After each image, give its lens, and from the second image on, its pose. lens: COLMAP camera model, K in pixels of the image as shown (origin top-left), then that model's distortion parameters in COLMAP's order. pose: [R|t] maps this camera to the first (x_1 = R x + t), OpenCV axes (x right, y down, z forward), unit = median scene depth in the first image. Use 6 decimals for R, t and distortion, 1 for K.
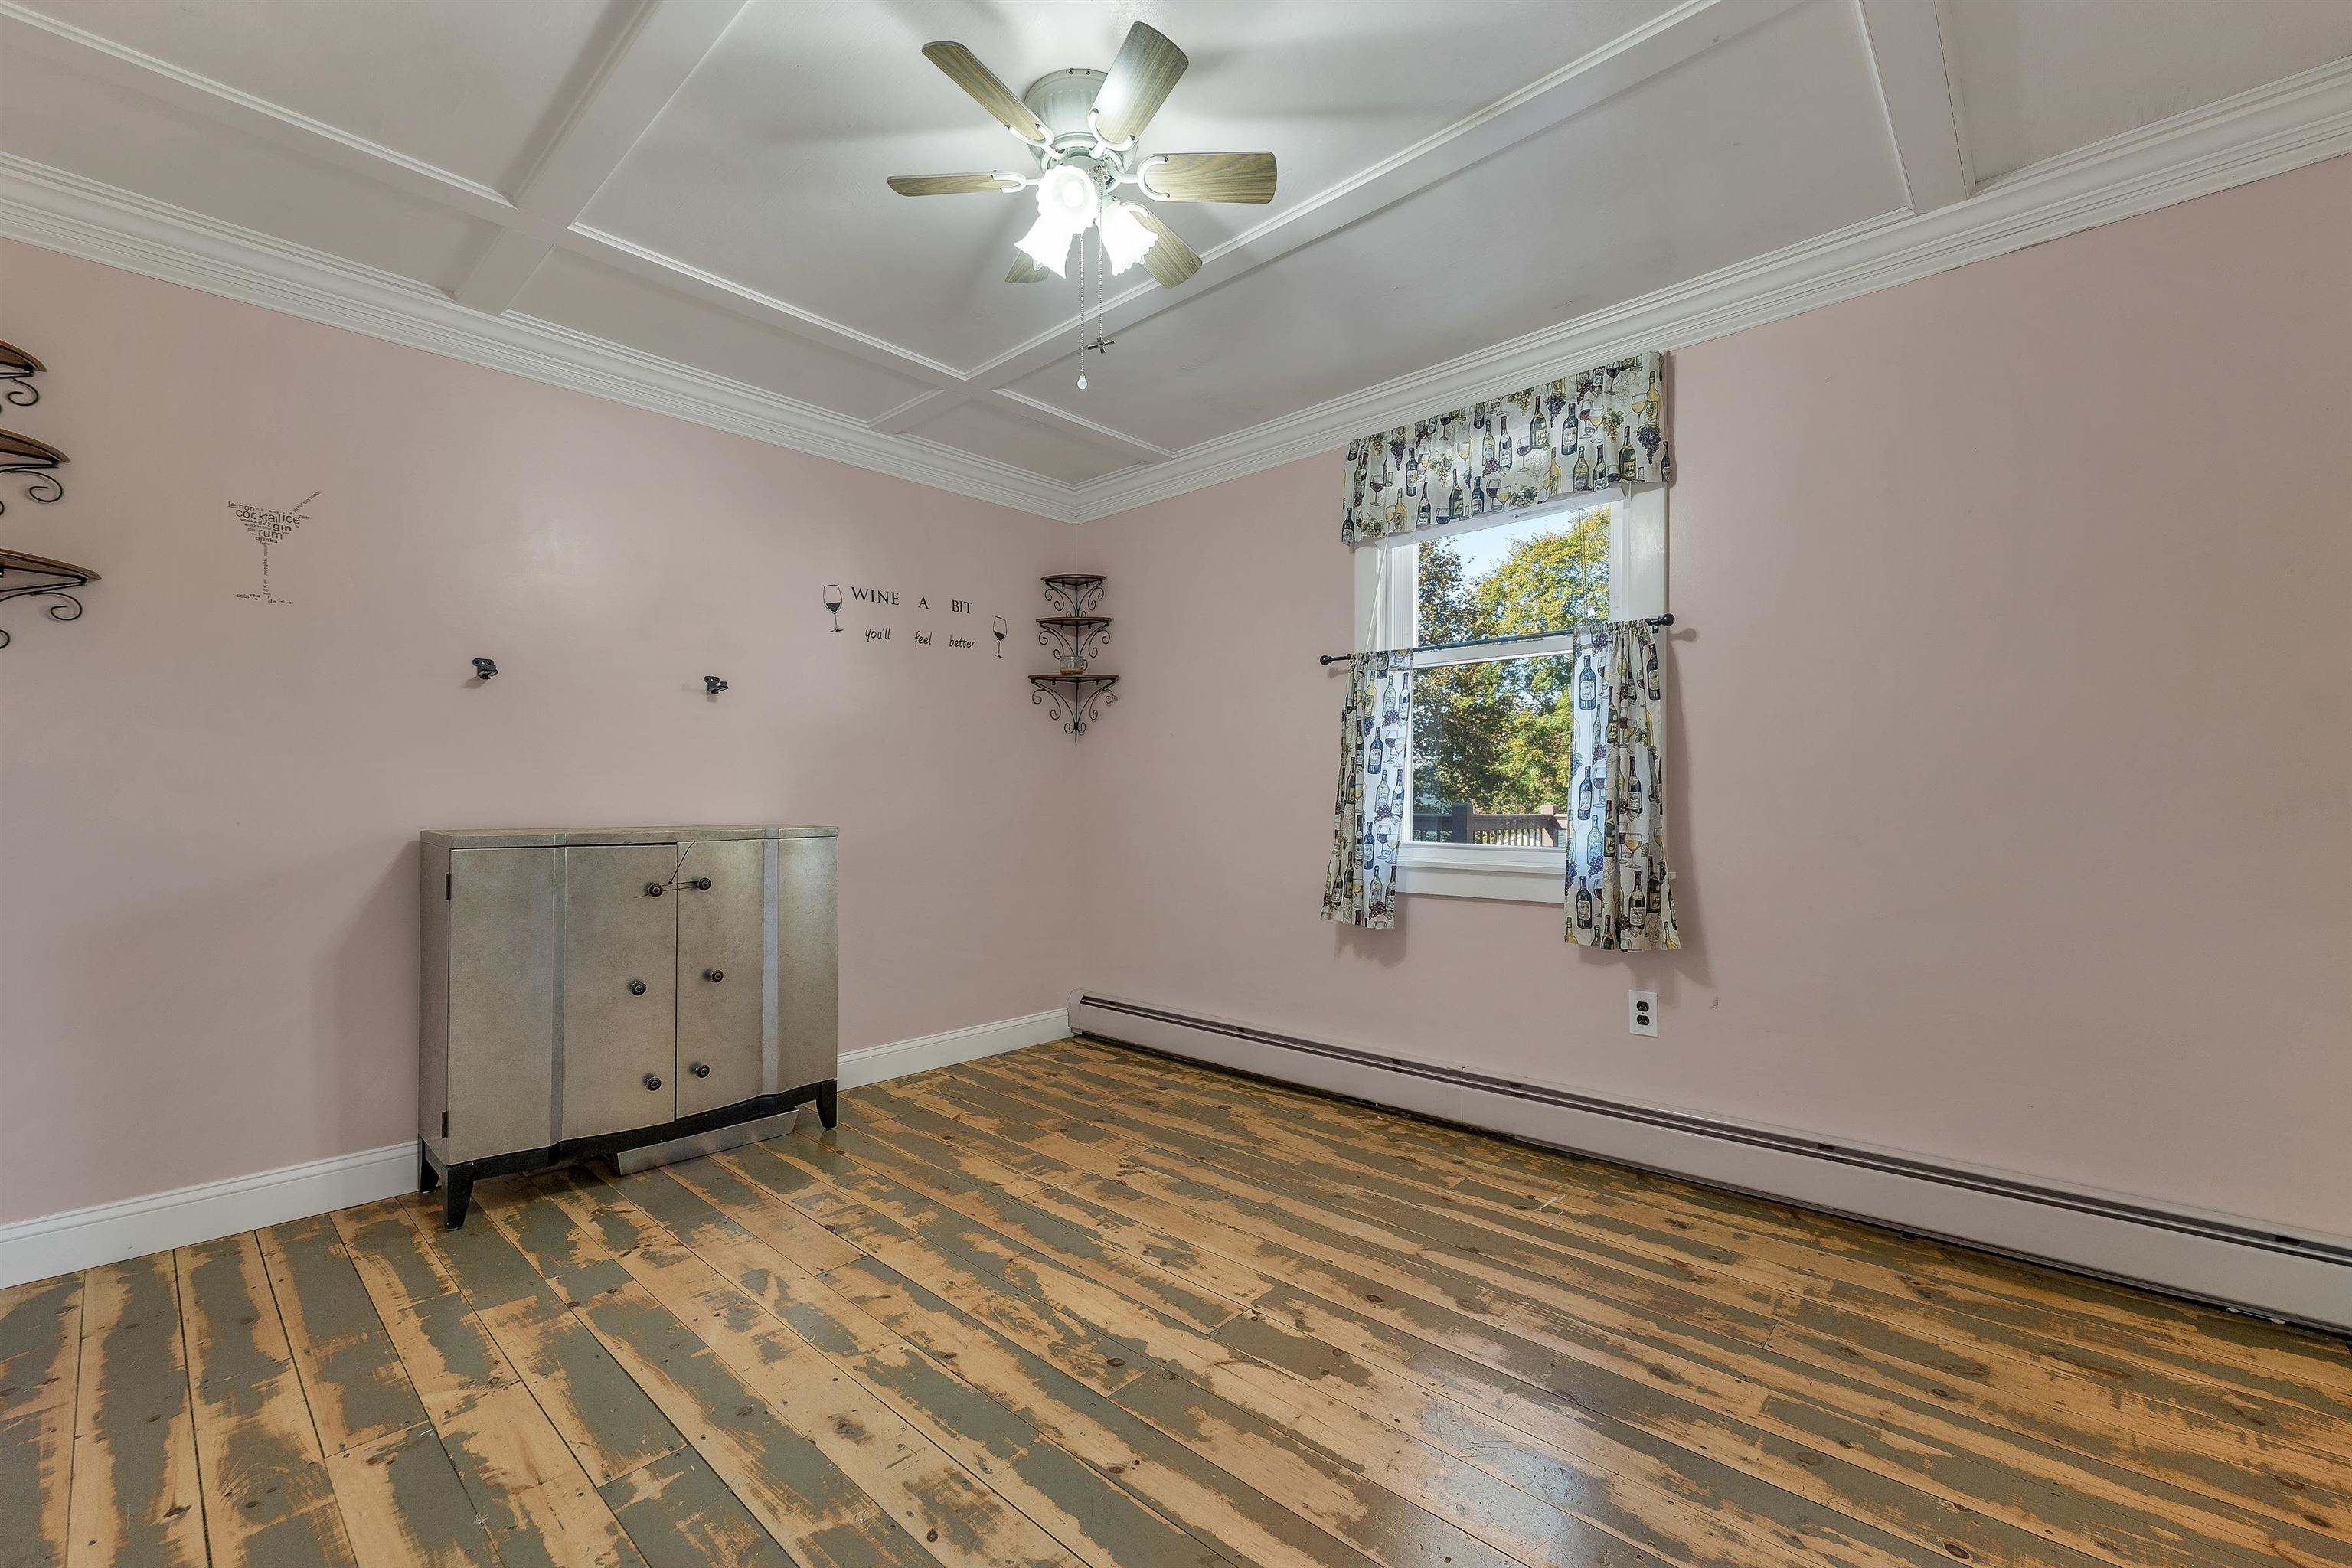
lens RADIAL K [[966.2, 0, 1176.3], [0, 966.2, 791.8], [0, 0, 1]] dist [0.000417, 0.000062]
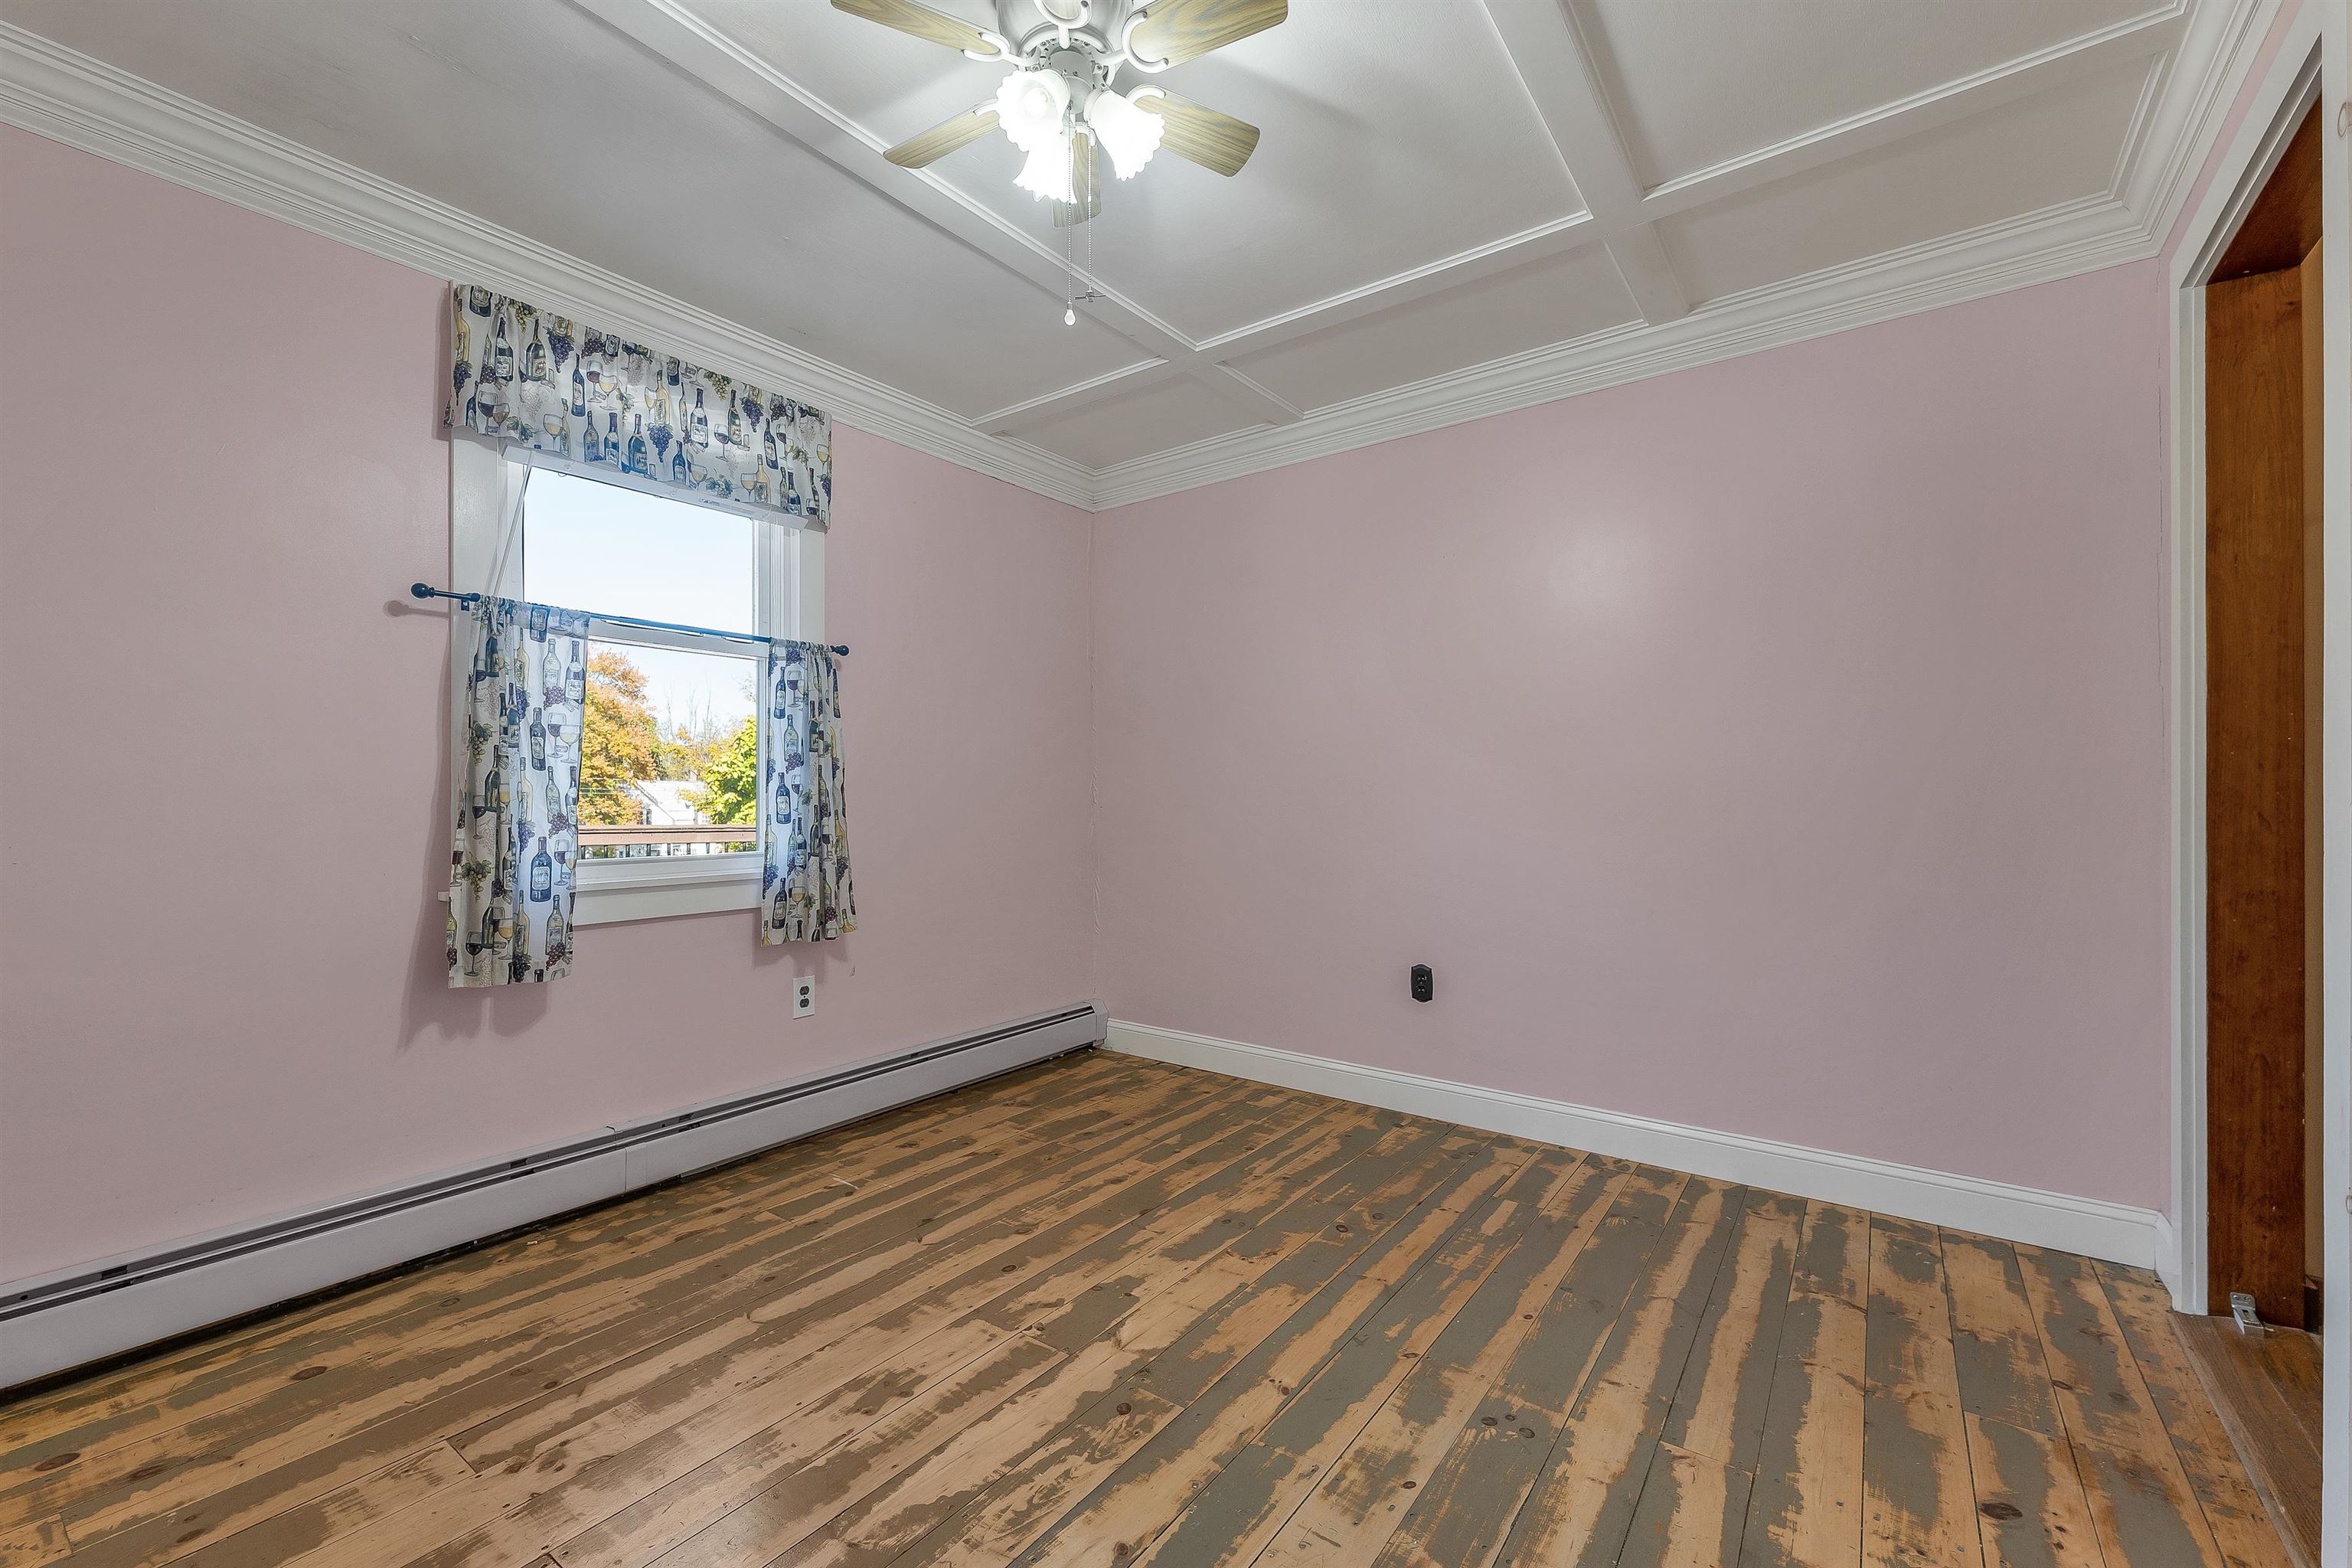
lens RADIAL K [[951.1, 0, 1176.0], [0, 951.1, 784.0], [0, 0, 1]] dist [0.002494, 0.000234]
pose [[-0.103494, 0.018342, 0.994461, -0.683030], [-0.004436, 0.999812, -0.018902, 0.003721], [-0.994620, -0.006367, -0.103393, 0.722410]]
